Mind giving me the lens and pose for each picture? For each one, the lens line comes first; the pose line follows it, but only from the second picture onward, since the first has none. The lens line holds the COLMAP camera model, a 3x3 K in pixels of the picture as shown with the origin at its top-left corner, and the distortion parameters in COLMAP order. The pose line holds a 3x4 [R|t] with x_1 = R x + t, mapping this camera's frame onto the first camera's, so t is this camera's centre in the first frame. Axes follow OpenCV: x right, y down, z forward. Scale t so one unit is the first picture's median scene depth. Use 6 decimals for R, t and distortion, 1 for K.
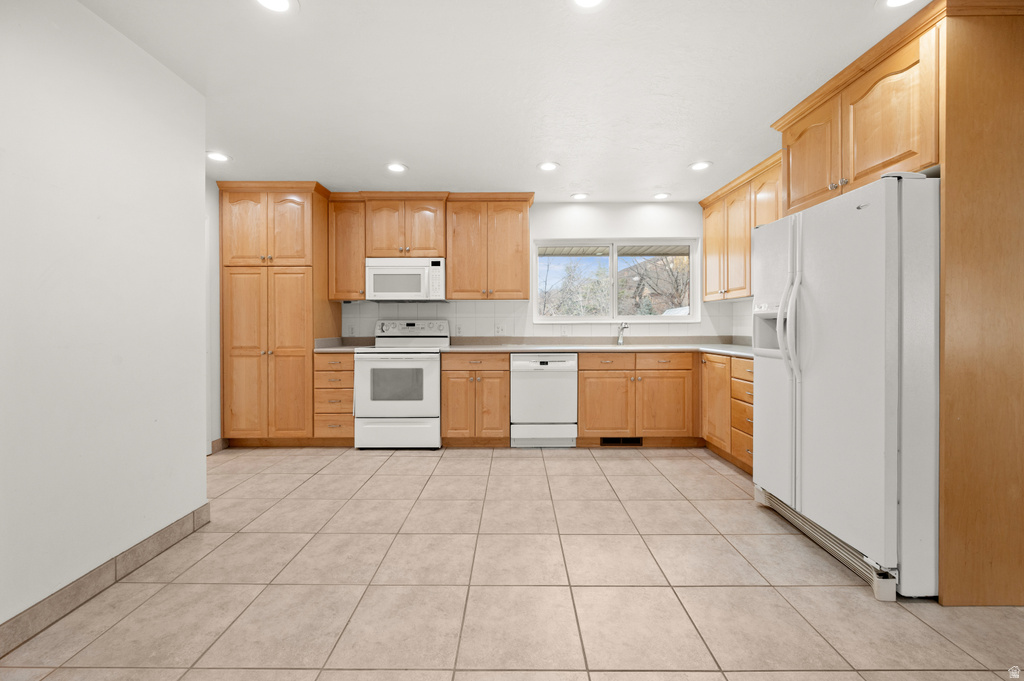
lens RADIAL K [[412.8, 0, 509.7], [0, 412.8, 328.1], [0, 0, 1]] dist [0.000280, 0.000086]
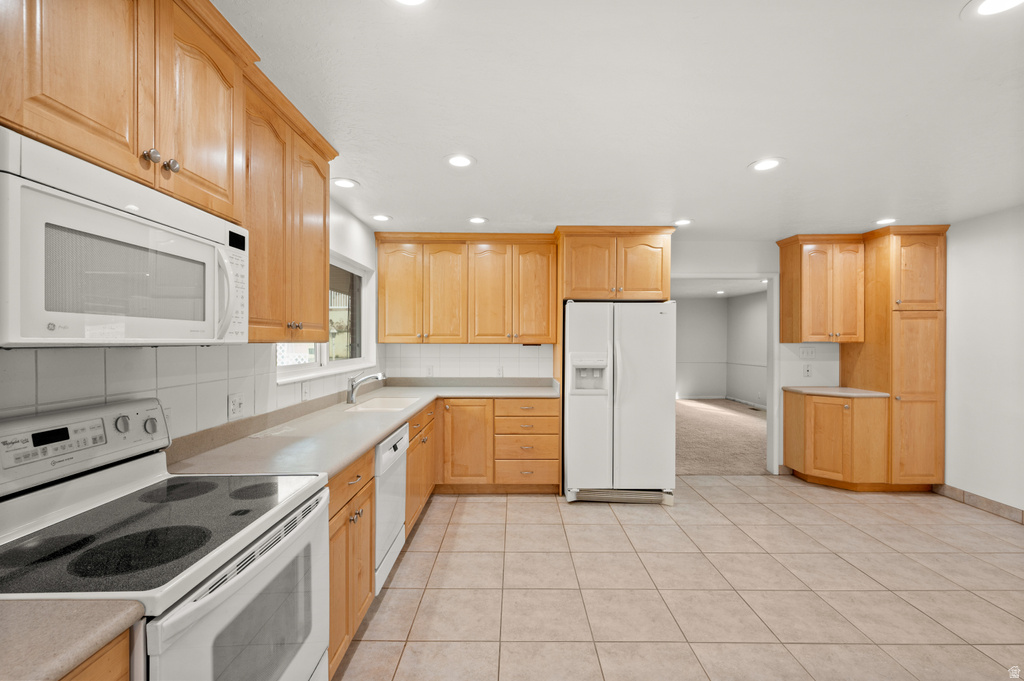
lens RADIAL K [[449.6, 0, 506.2], [0, 449.6, 346.4], [0, 0, 1]] dist [-0.000298, 0.000049]
pose [[-0.015538, -0.011649, 0.999811, -0.598269], [0.003239, 0.999926, 0.011701, -0.076097], [-0.999874, 0.003421, -0.015499, 0.834421]]
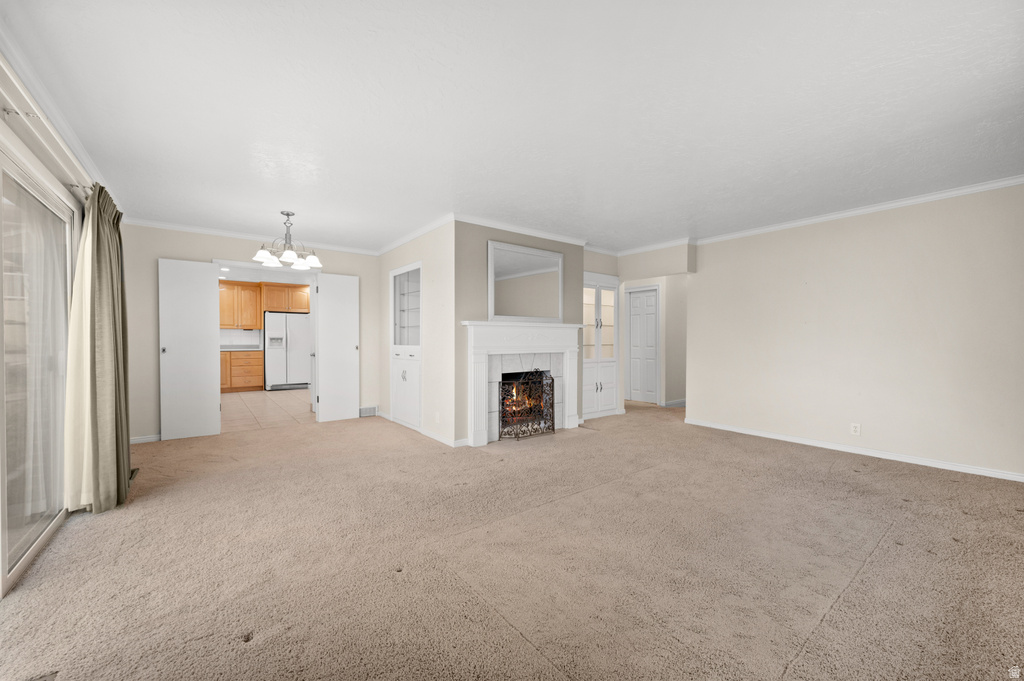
lens RADIAL K [[412.8, 0, 522.0], [0, 412.8, 345.8], [0, 0, 1]] dist [0.000280, 0.000086]
pose [[-0.640499, -0.019710, 0.767706, -2.375653], [0.000904, 0.999651, 0.026418, -0.033649], [-0.767958, 0.017615, -0.640258, 1.074970]]
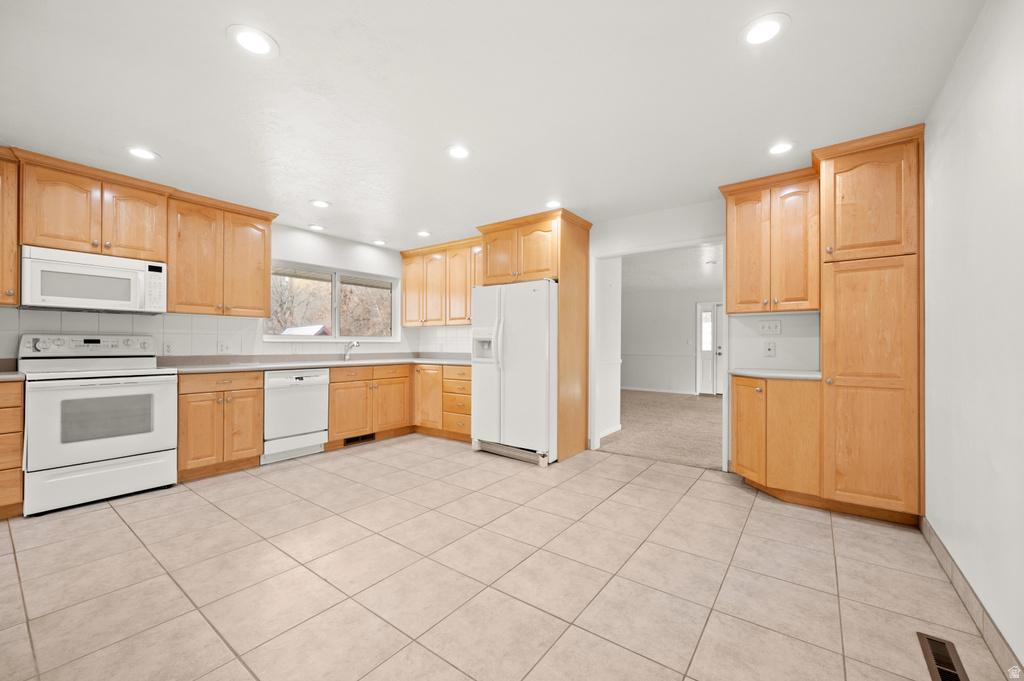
lens RADIAL K [[412.8, 0, 510.3], [0, 412.8, 345.9], [0, 0, 1]] dist [0.000280, 0.000086]
pose [[0.592668, 0.002951, 0.805442, -0.455402], [-0.000493, 0.999994, -0.003302, 0.002734], [-0.805447, 0.001560, 0.592666, -0.082733]]
